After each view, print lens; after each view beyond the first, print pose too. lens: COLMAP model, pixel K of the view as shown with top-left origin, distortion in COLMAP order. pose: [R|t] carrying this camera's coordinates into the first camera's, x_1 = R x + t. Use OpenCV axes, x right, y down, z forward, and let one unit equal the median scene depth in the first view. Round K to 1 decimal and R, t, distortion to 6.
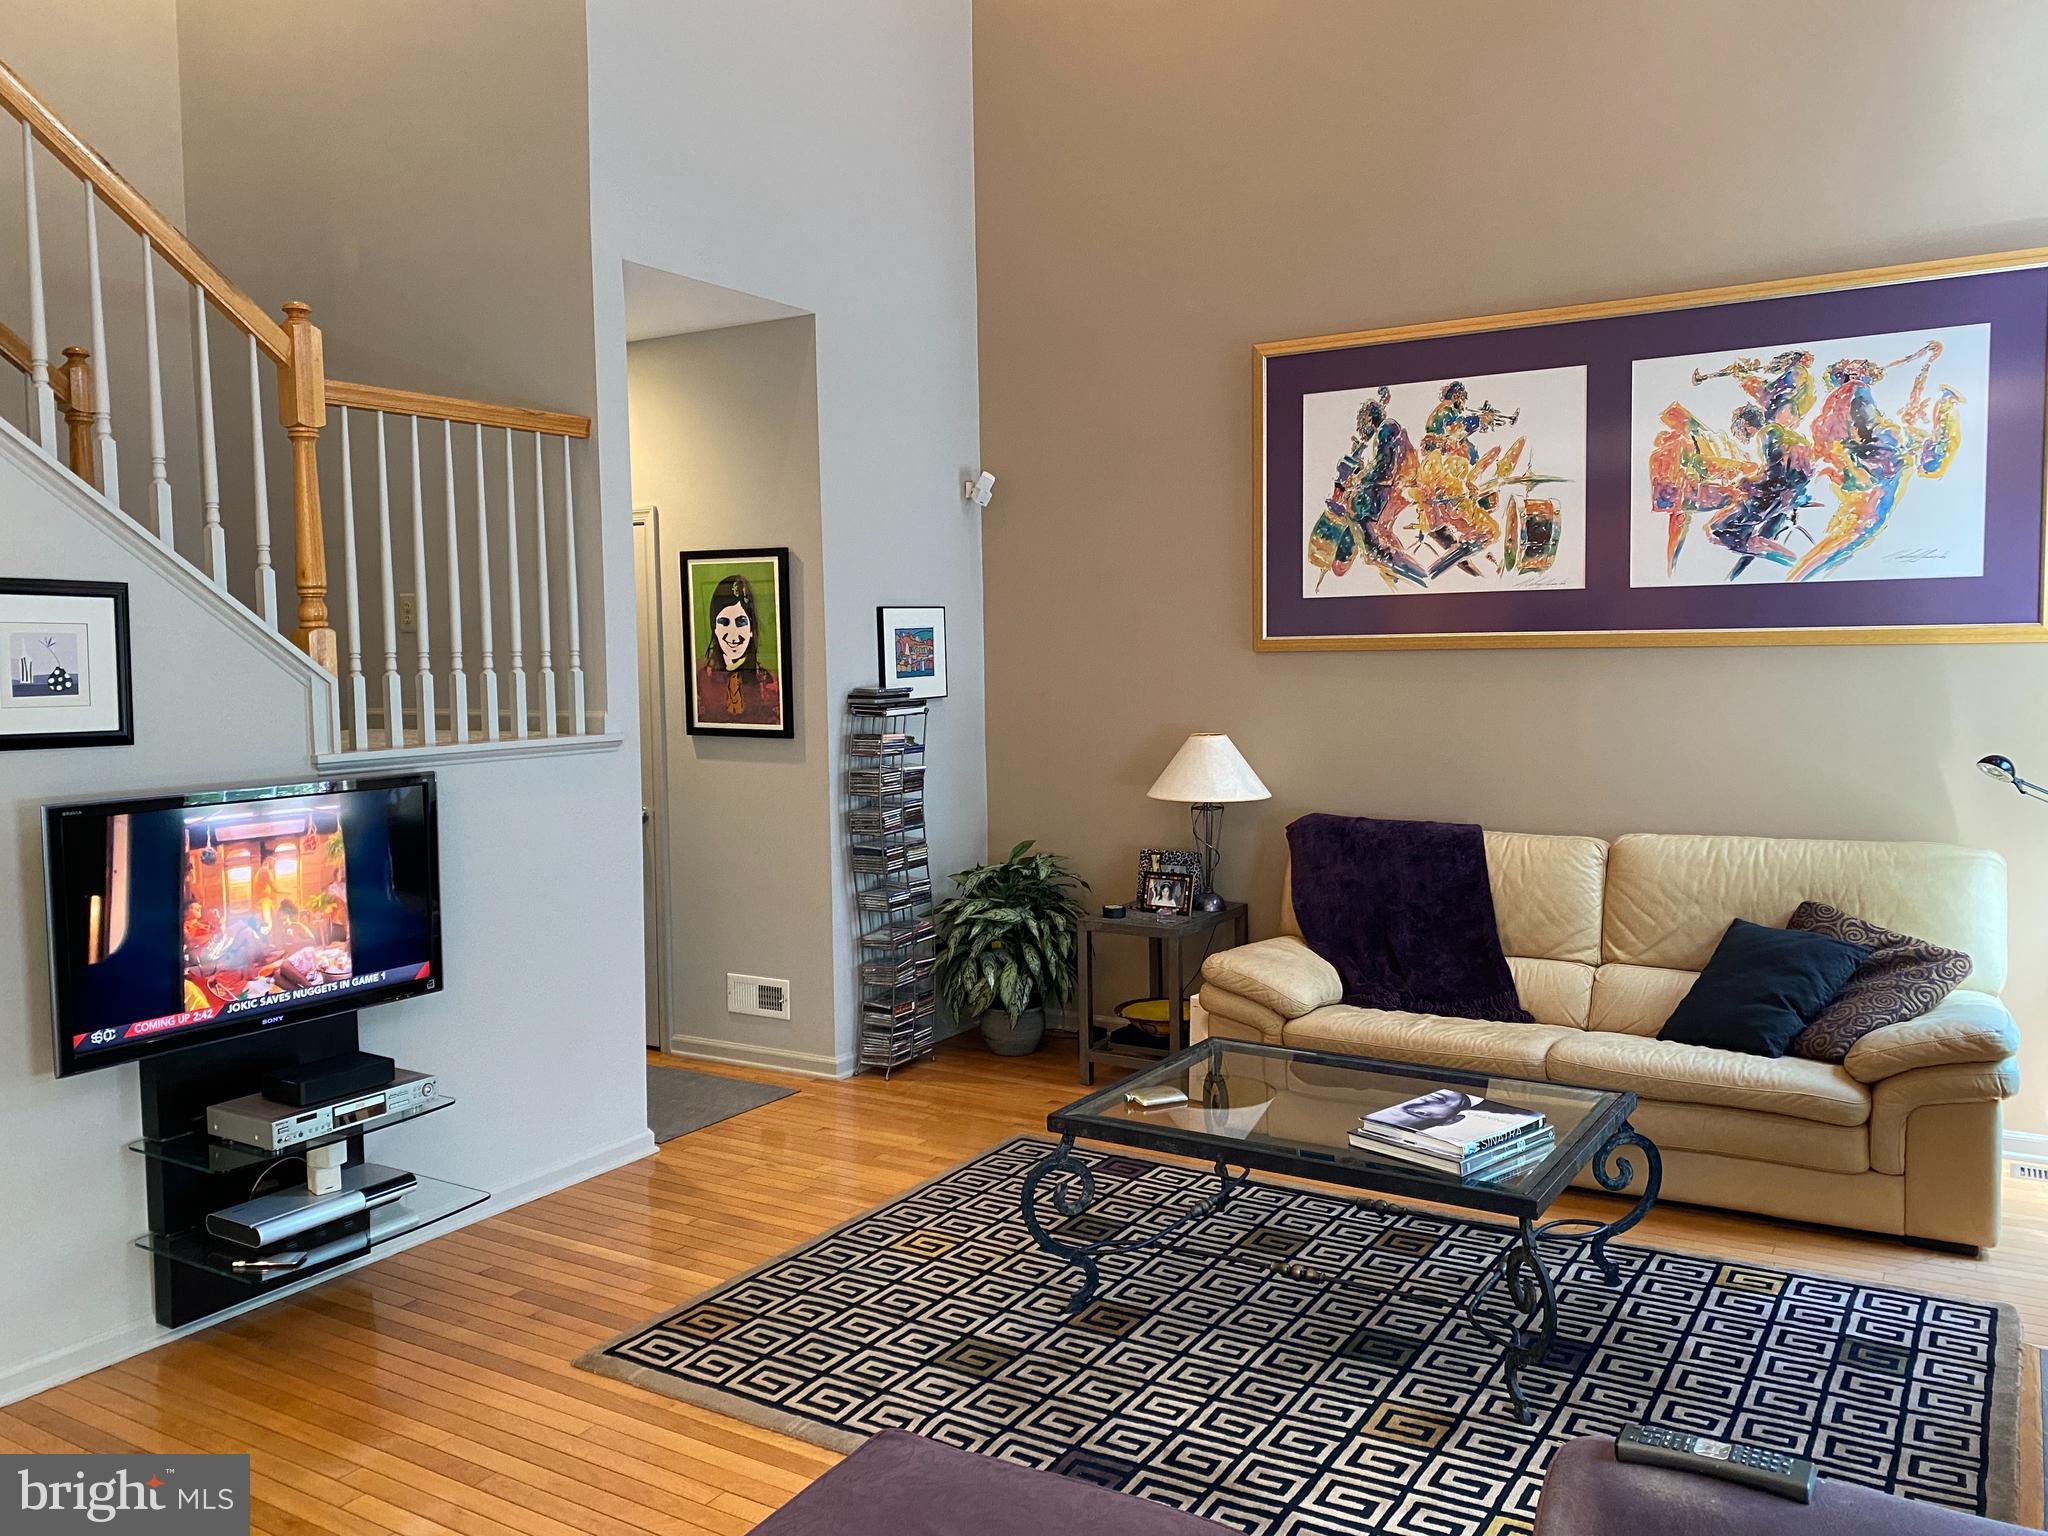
lens RADIAL K [[1513.6, 0, 1030.4], [0, 1513.6, 778.4], [0, 0, 1]] dist [-0.033847, 0.004860]
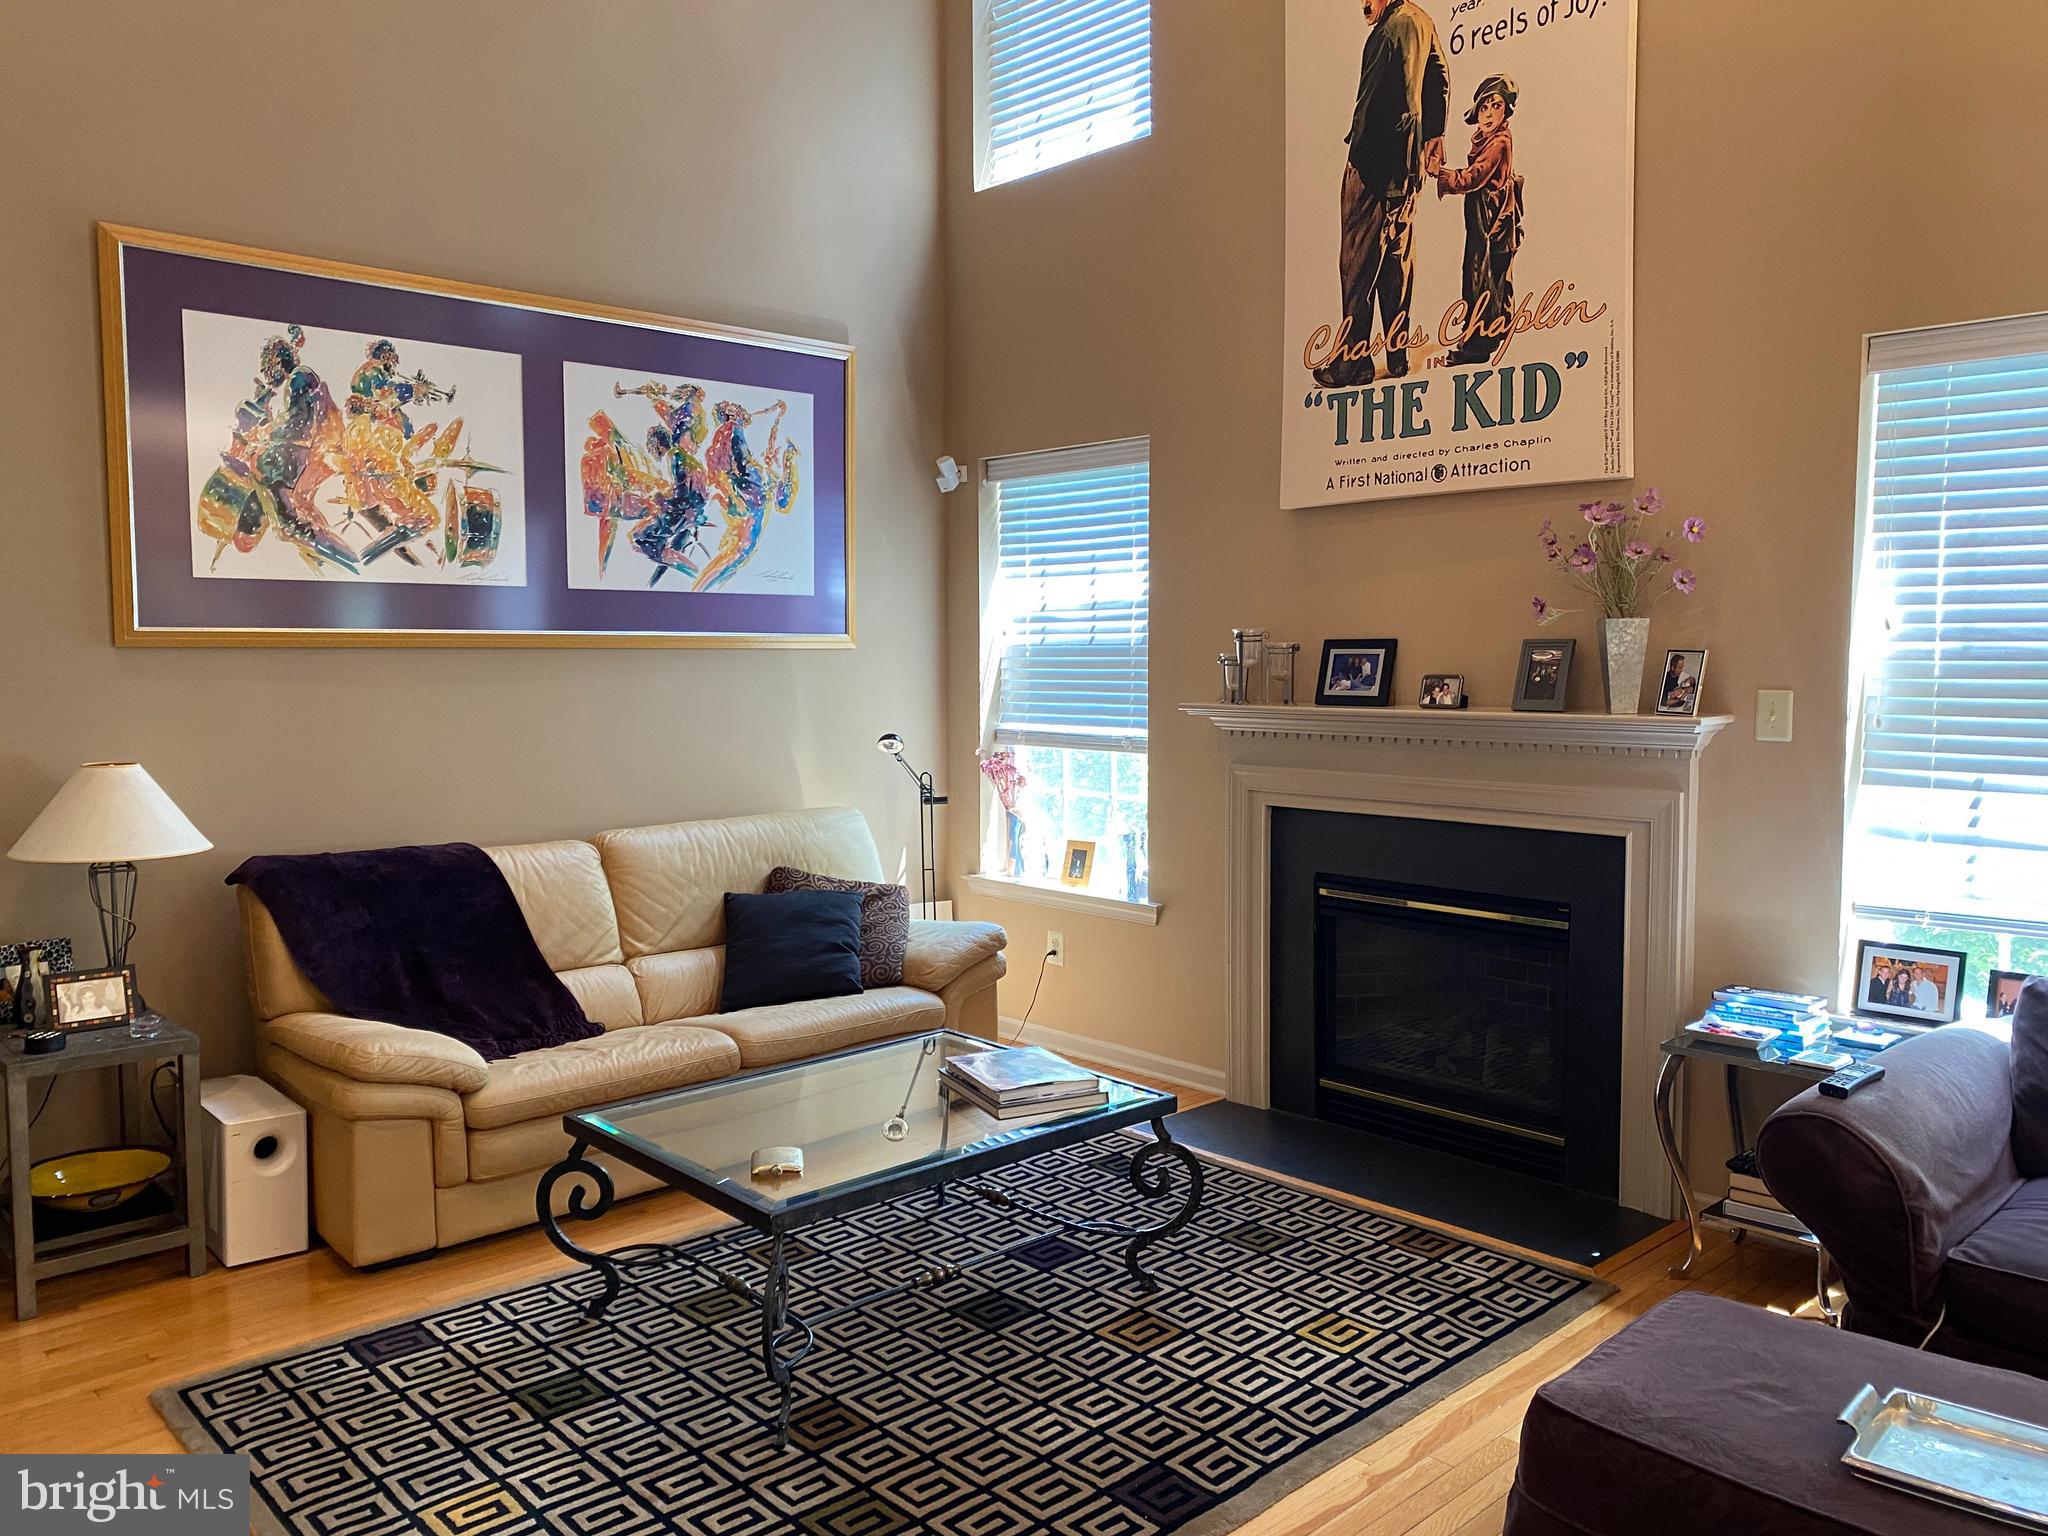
lens RADIAL K [[1513.6, 0, 1030.4], [0, 1513.6, 778.4], [0, 0, 1]] dist [-0.033847, 0.004860]
pose [[0.264502, -0.067636, 0.962010, -0.500107], [0.067619, 0.996383, 0.051461, -0.031668], [-0.962012, 0.051438, 0.268119, 0.445207]]
